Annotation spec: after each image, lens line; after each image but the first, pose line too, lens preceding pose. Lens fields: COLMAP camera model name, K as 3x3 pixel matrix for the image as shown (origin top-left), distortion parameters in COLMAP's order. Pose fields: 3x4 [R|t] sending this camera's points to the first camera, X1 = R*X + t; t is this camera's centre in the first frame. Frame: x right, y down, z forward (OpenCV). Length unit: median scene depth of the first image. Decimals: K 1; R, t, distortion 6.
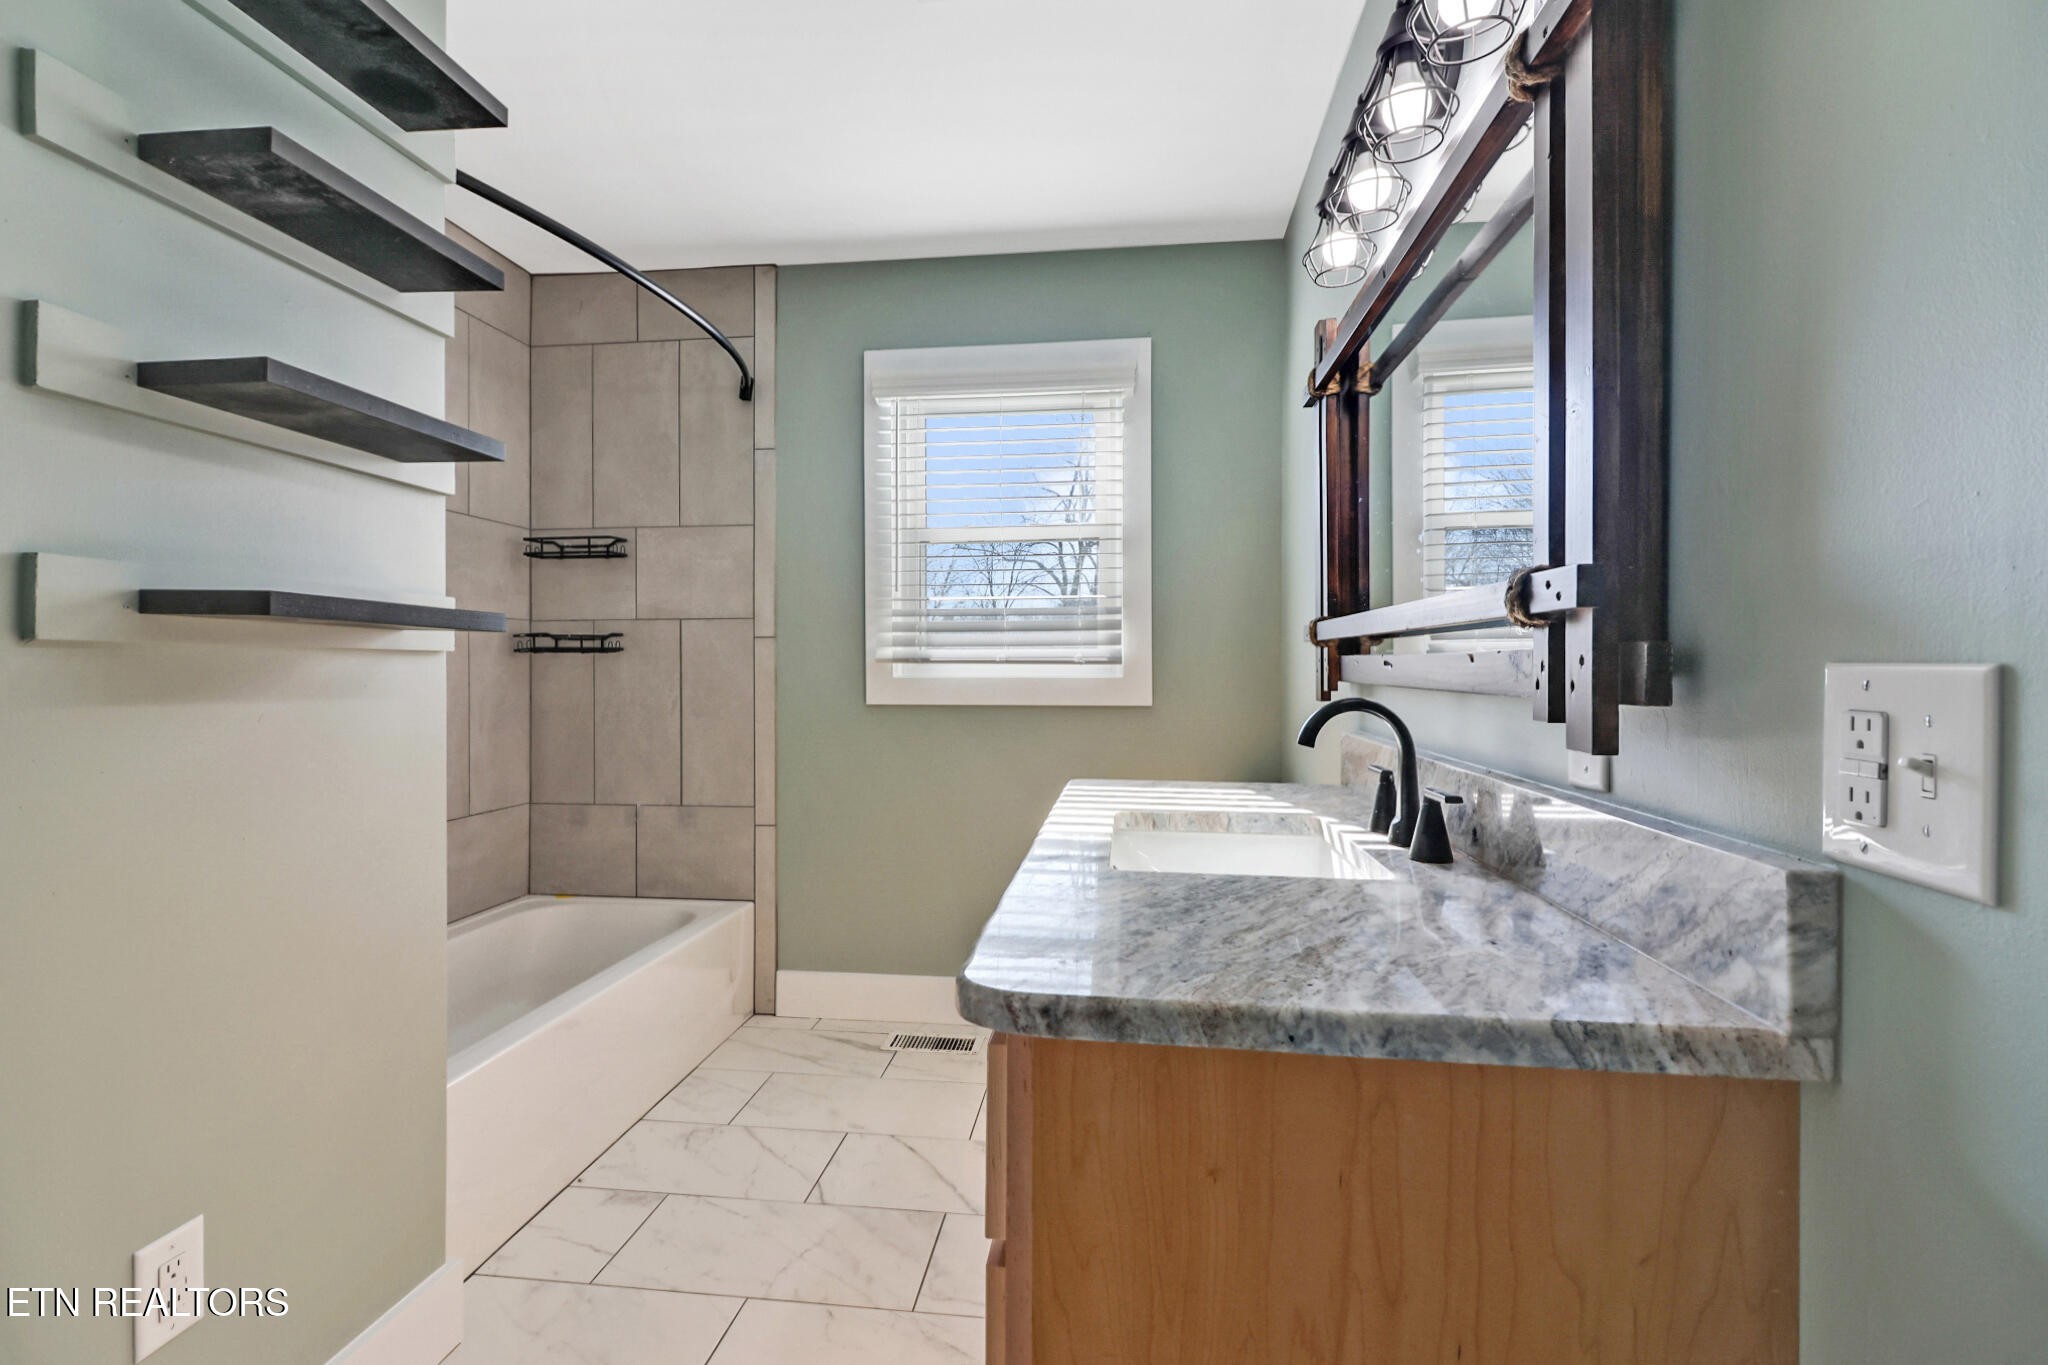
lens RADIAL K [[952.0, 0, 1023.6], [0, 952.0, 678.5], [0, 0, 1]] dist [-0.007755, -0.007968]
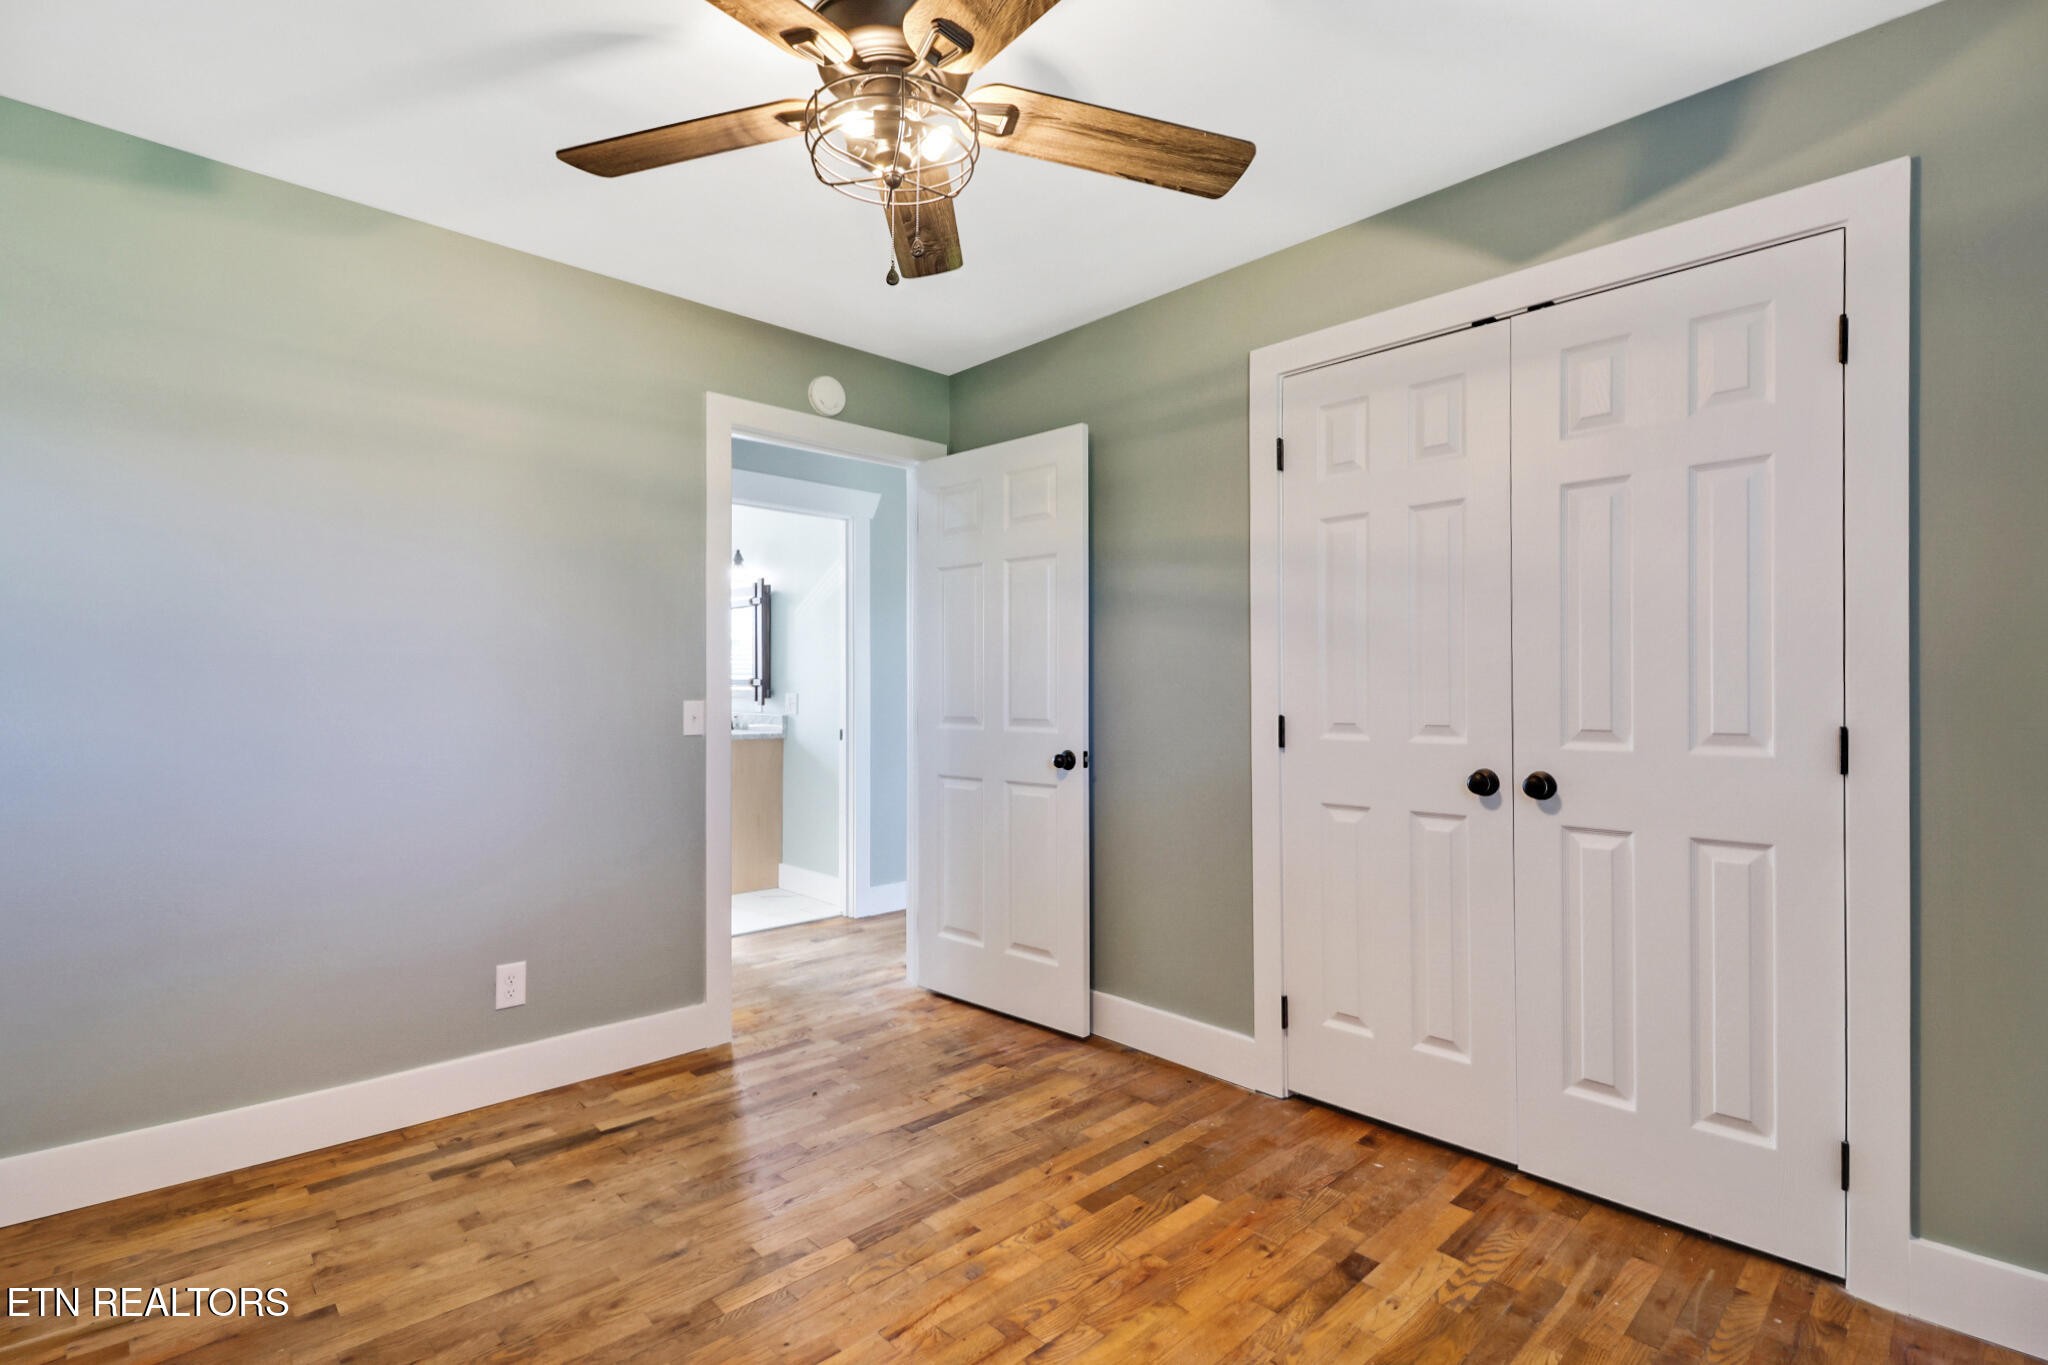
lens RADIAL K [[952.0, 0, 1027.0], [0, 952.0, 686.4], [0, 0, 1]] dist [-0.007755, -0.007968]
pose [[0.649764, 0.004171, 0.760124, -3.381190], [0.004160, 0.999950, -0.009043, 0.009354], [-0.760125, 0.009037, 0.649715, -4.932153]]
